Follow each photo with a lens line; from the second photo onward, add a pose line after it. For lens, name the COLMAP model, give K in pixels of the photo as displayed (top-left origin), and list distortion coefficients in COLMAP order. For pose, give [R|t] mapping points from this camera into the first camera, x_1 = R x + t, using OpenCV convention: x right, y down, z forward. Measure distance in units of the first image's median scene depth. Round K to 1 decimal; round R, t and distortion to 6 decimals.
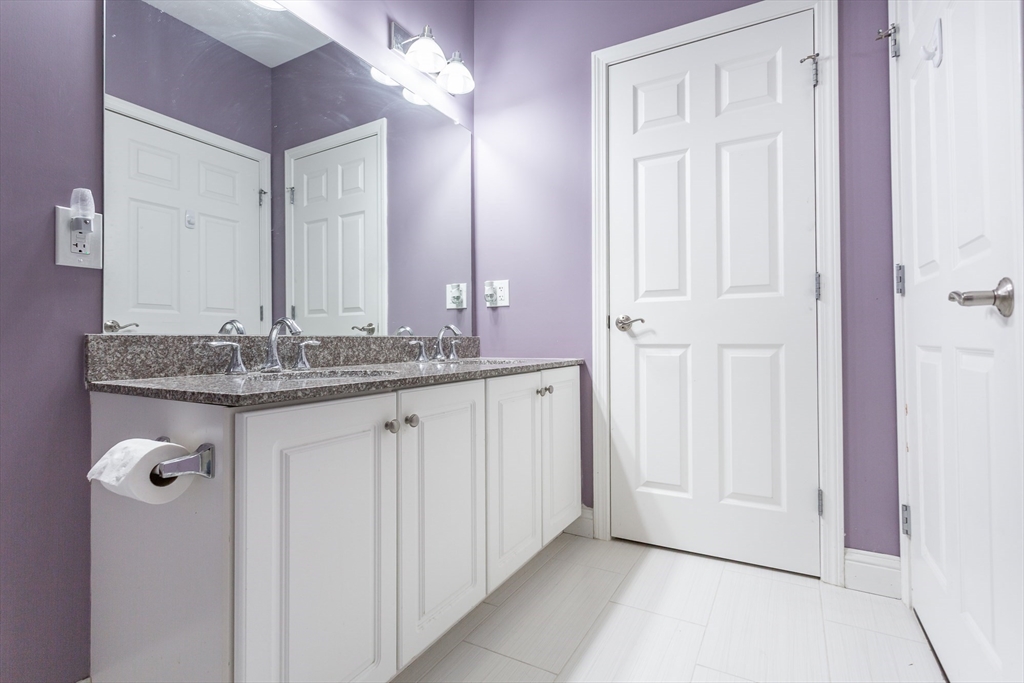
lens RADIAL K [[488.7, 0, 515.0], [0, 488.7, 340.6], [0, 0, 1]] dist [-0.001191, 0.003691]
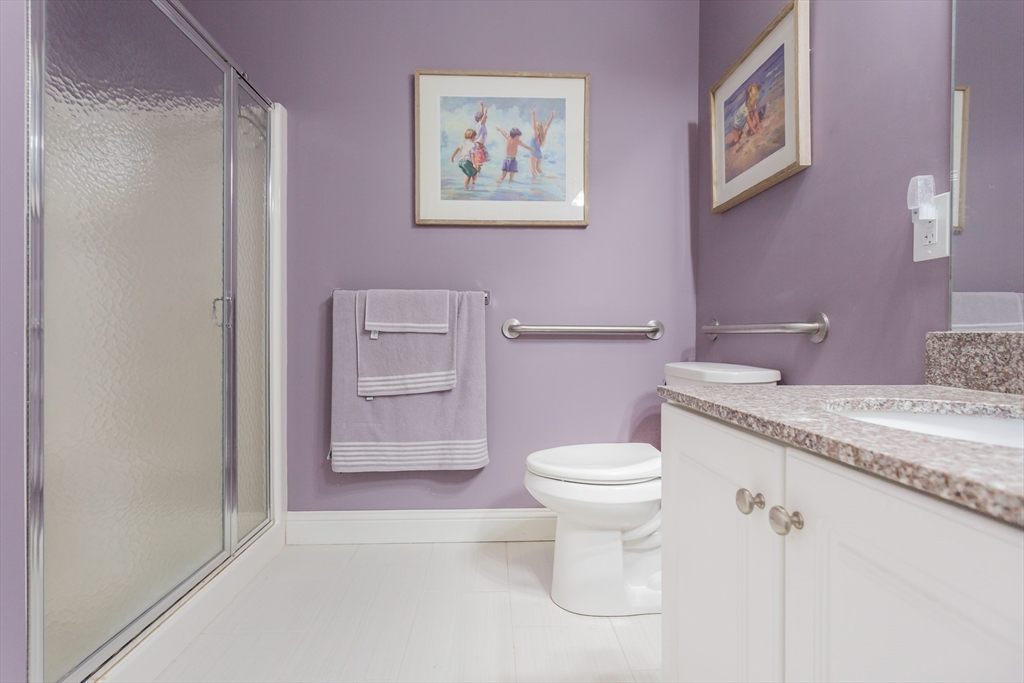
lens RADIAL K [[488.7, 0, 512.6], [0, 488.7, 338.6], [0, 0, 1]] dist [-0.001191, 0.003691]
pose [[-0.841735, 0.008073, -0.539830, 0.255380], [0.003366, 0.999947, 0.009705, -0.011533], [0.539880, 0.006352, -0.841718, 1.257883]]
